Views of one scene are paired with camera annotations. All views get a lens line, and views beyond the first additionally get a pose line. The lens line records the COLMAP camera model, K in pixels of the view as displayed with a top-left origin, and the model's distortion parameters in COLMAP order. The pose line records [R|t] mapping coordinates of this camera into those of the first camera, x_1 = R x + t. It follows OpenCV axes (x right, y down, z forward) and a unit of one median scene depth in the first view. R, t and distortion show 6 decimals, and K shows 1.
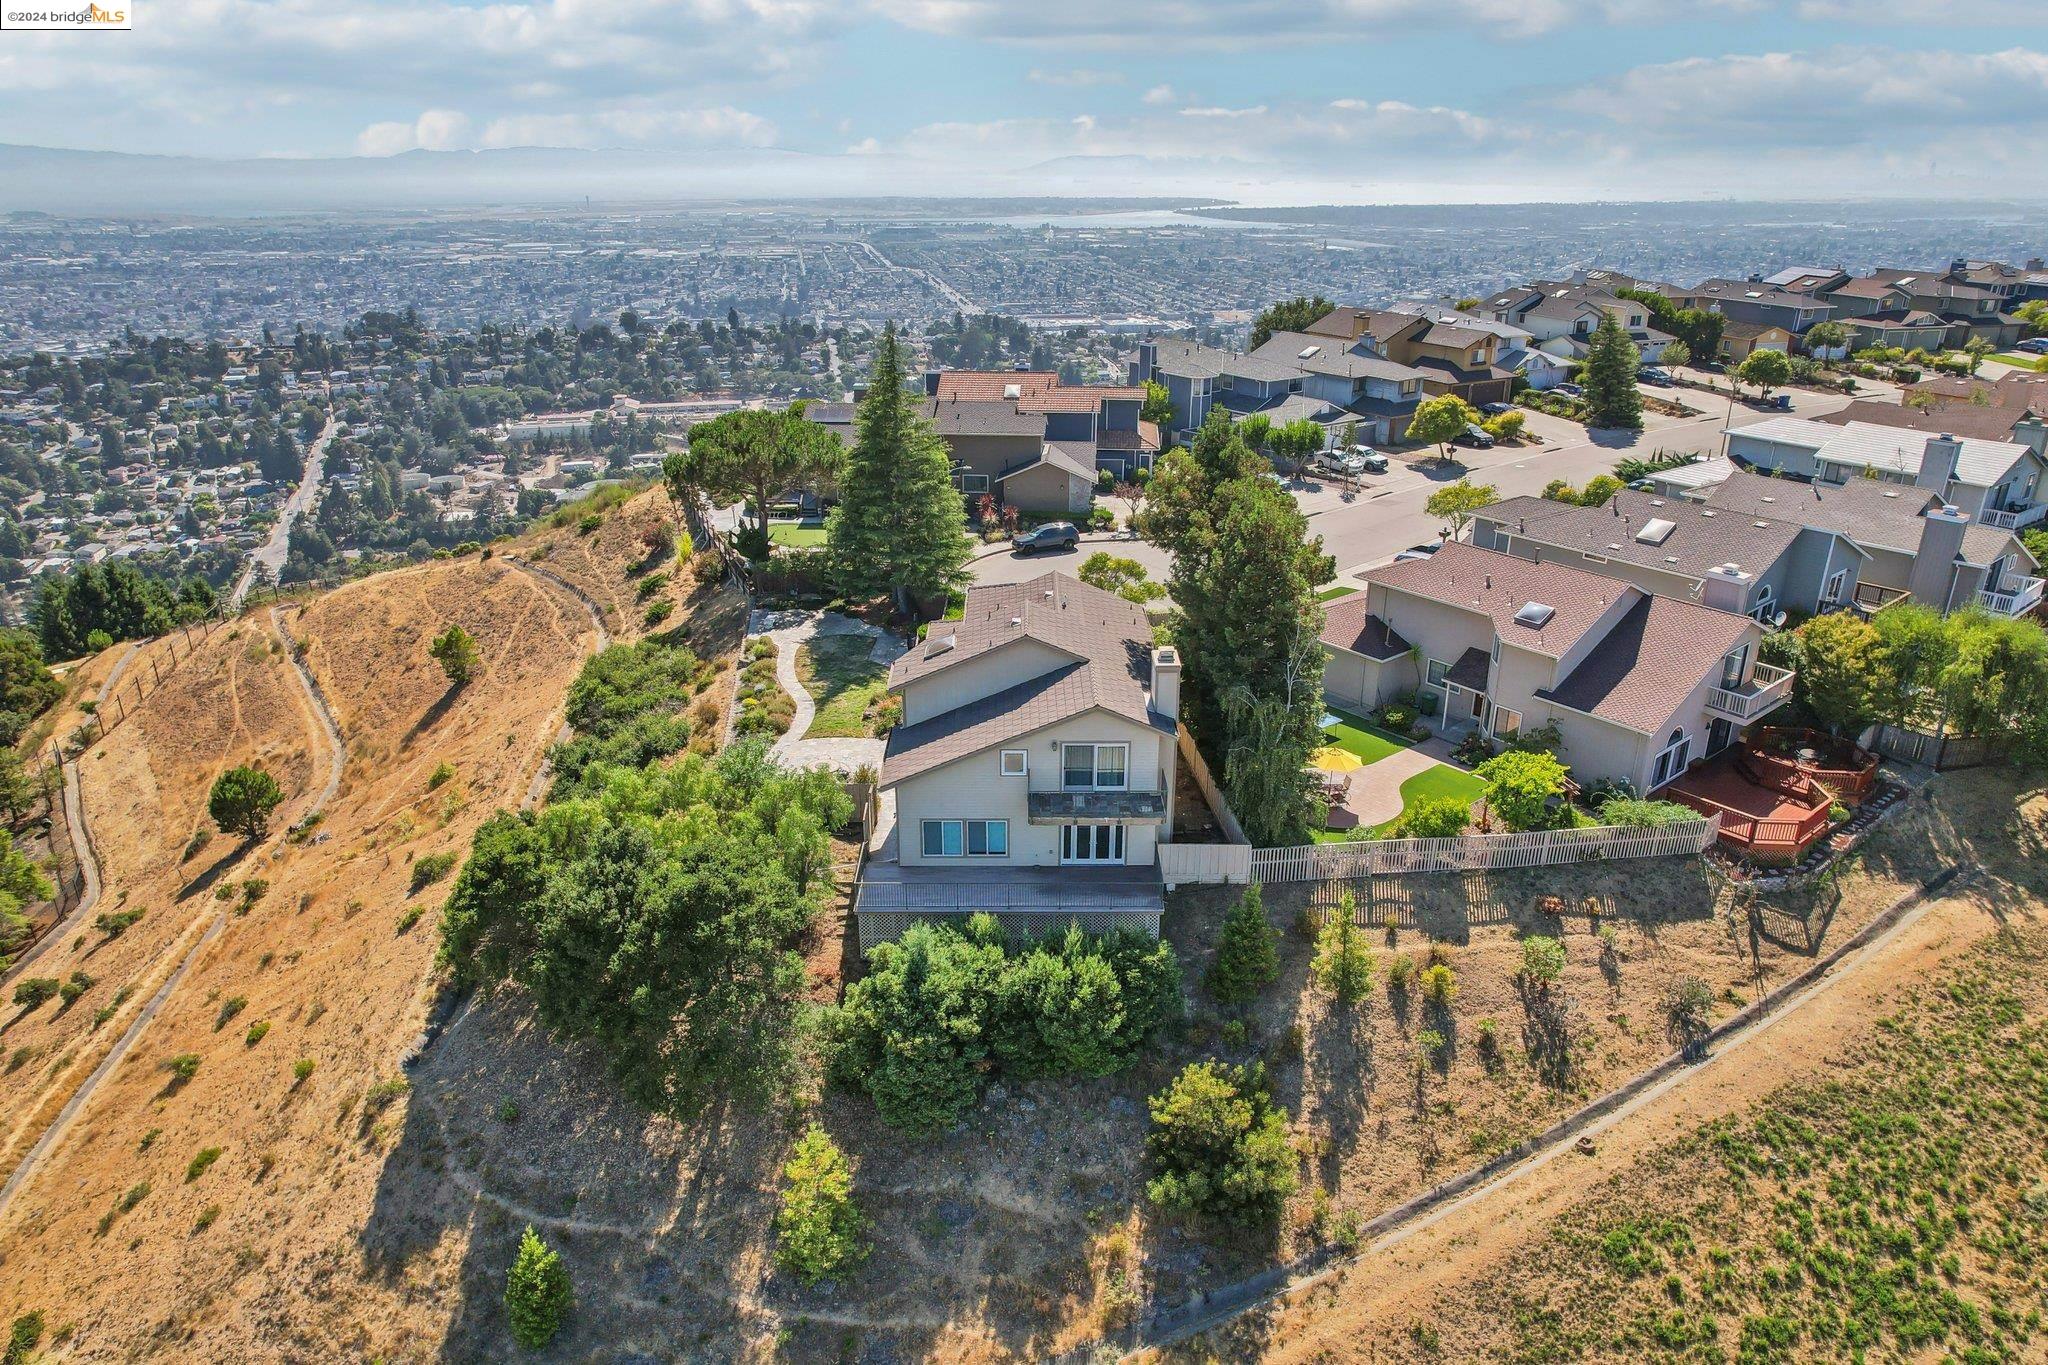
lens RADIAL K [[1344.7, 0, 1049.8], [0, 1344.7, 640.8], [0, 0, 1]] dist [-0.100819, 0.099781]
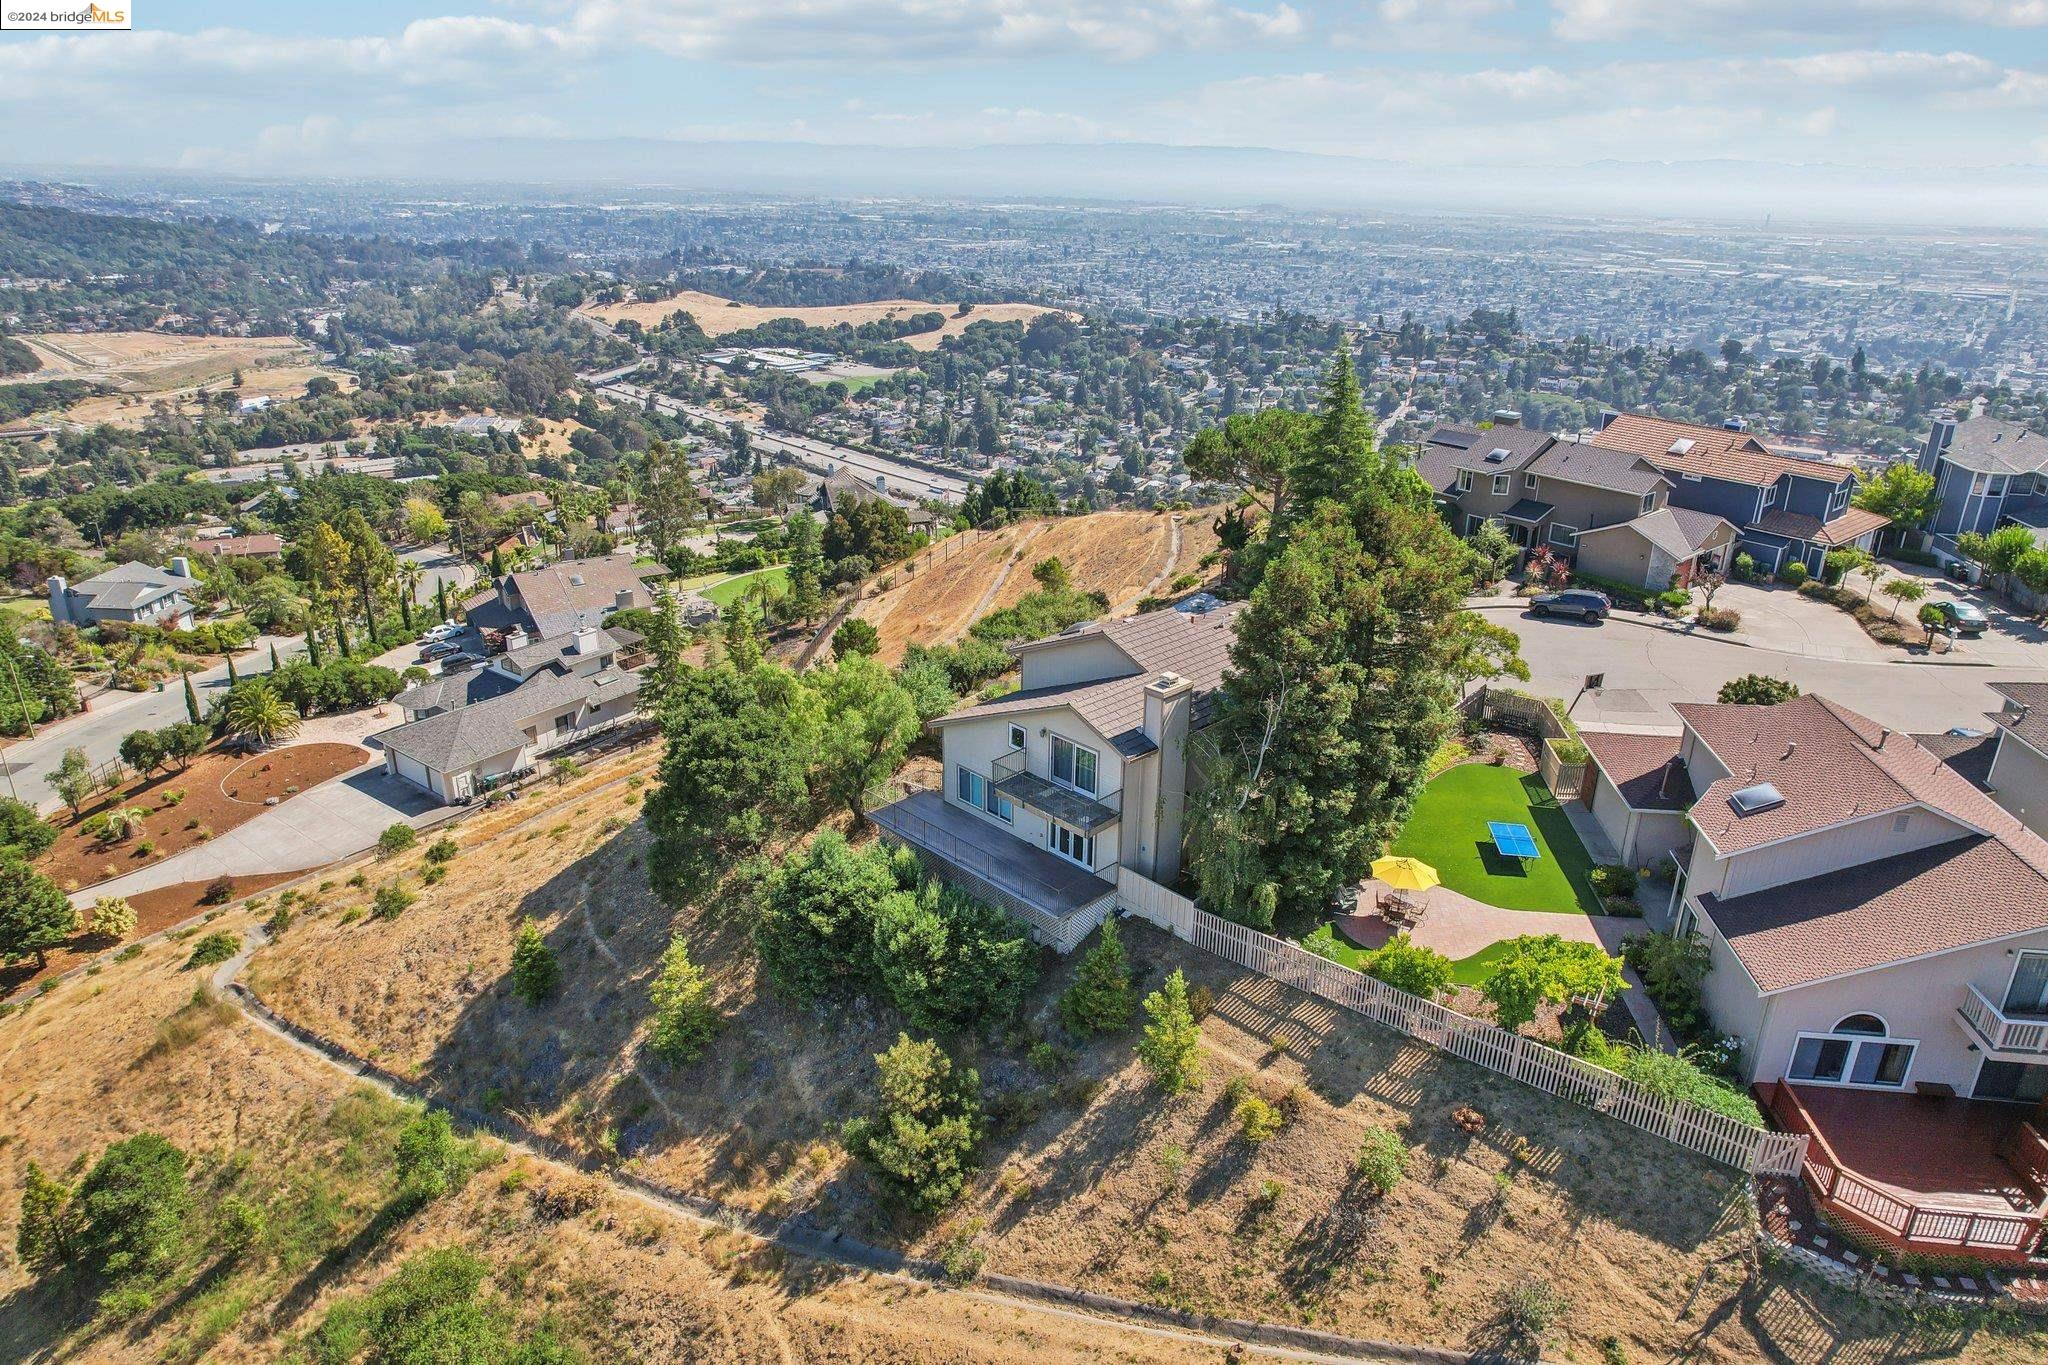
lens RADIAL K [[1356.3, 0, 1045.3], [0, 1356.3, 654.9], [0, 0, 1]] dist [-0.098115, 0.102403]
pose [[0.700346, 0.256366, -0.666177, 0.425464], [-0.257021, 0.961248, 0.099714, -0.051904], [0.665924, 0.101387, 0.739098, 0.139808]]
